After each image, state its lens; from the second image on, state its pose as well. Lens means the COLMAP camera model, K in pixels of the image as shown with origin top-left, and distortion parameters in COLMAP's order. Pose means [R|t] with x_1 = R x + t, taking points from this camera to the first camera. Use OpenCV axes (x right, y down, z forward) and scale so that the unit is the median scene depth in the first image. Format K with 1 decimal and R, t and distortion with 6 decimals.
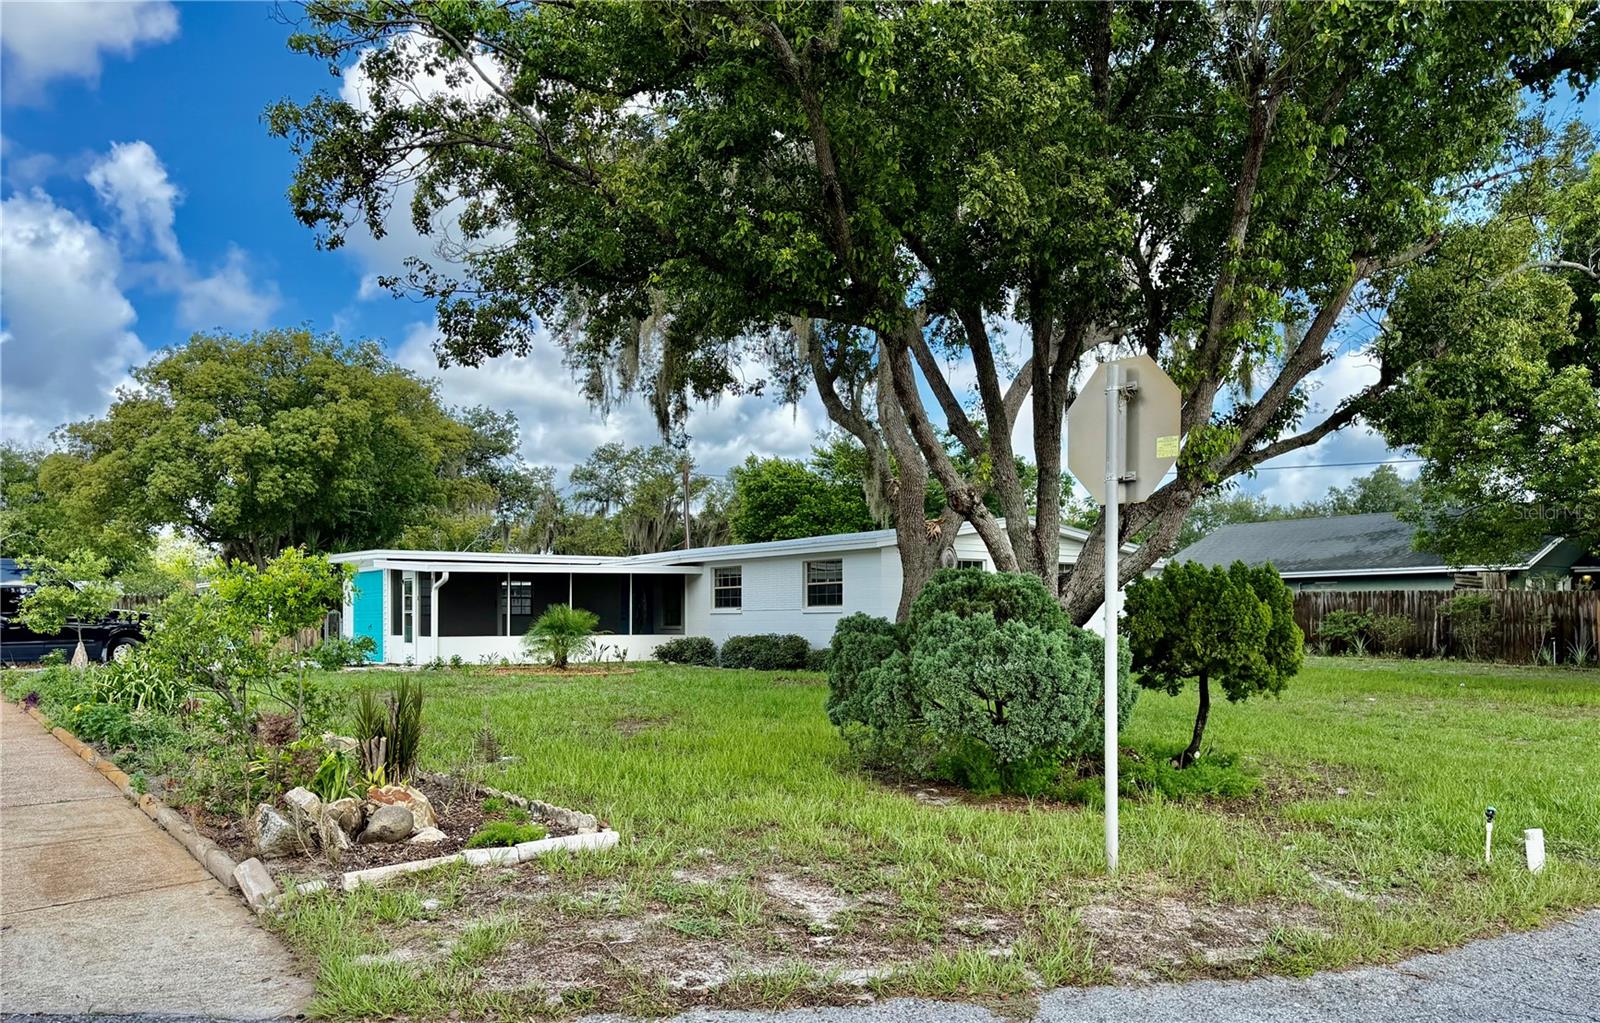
lens RADIAL K [[1149.9, 0, 799.2], [0, 1149.9, 516.7], [0, 0, 1]] dist [0.047055, -0.001438]
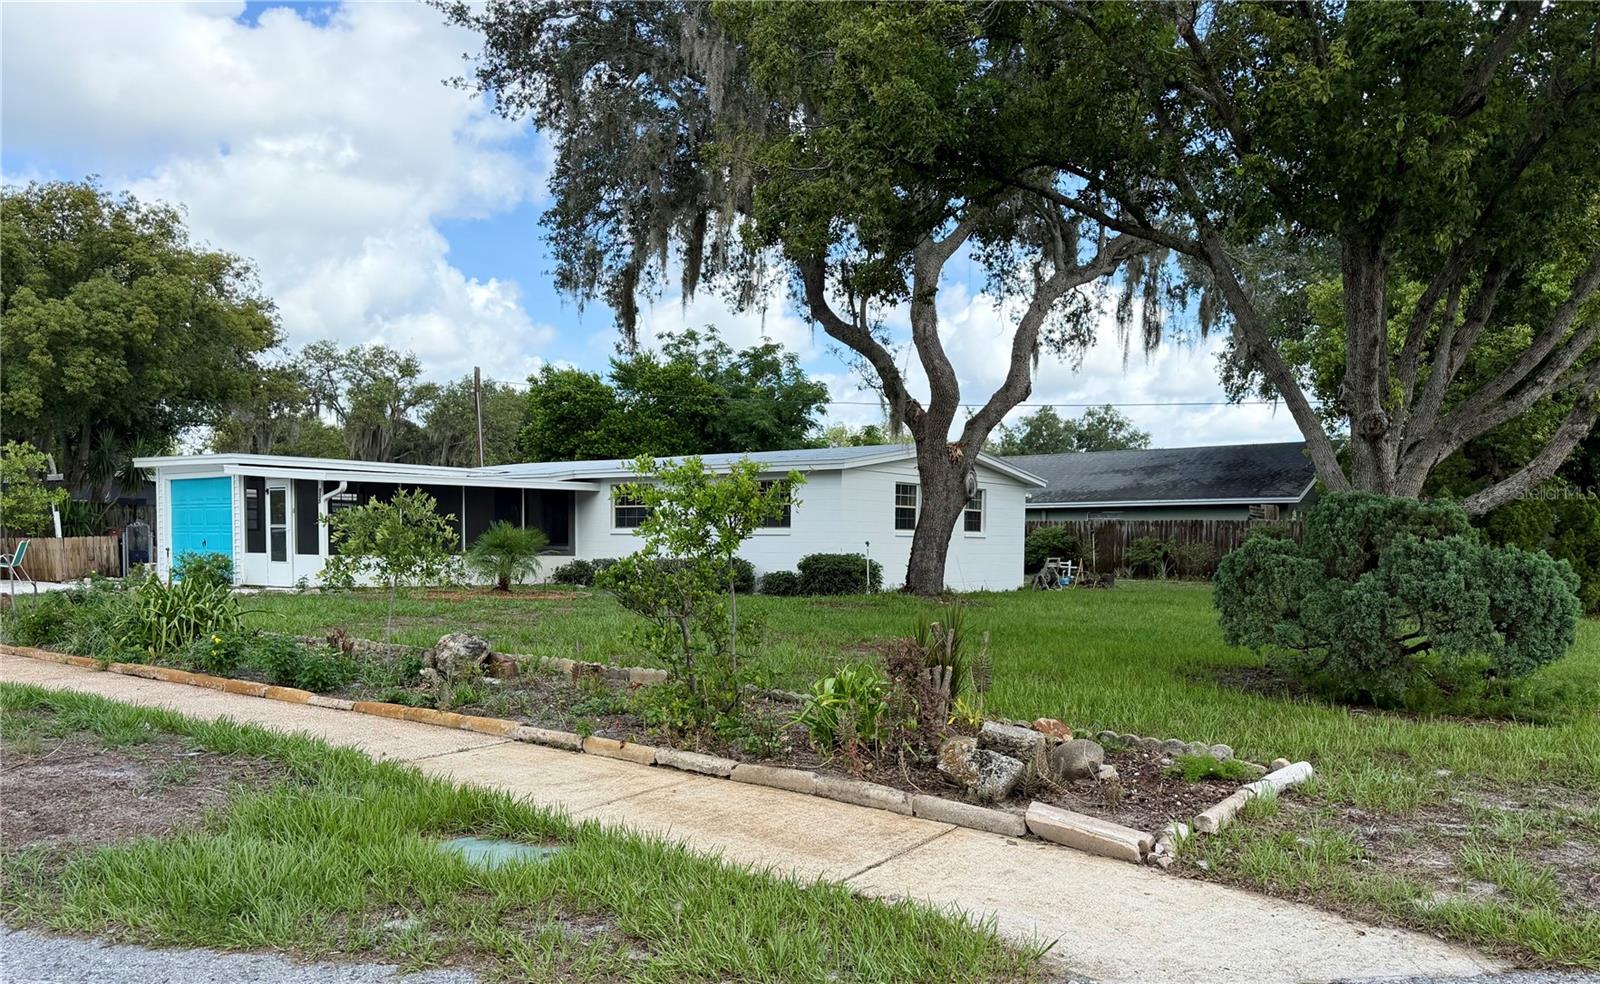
lens RADIAL K [[1174.7, 0, 805.8], [0, 1174.7, 489.0], [0, 0, 1]] dist [0.004056, -0.001735]
pose [[0.959222, 0.024840, 0.281559, -0.185199], [-0.037440, 0.998520, 0.039459, 0.004264], [-0.280161, -0.048391, 0.958732, 0.040056]]
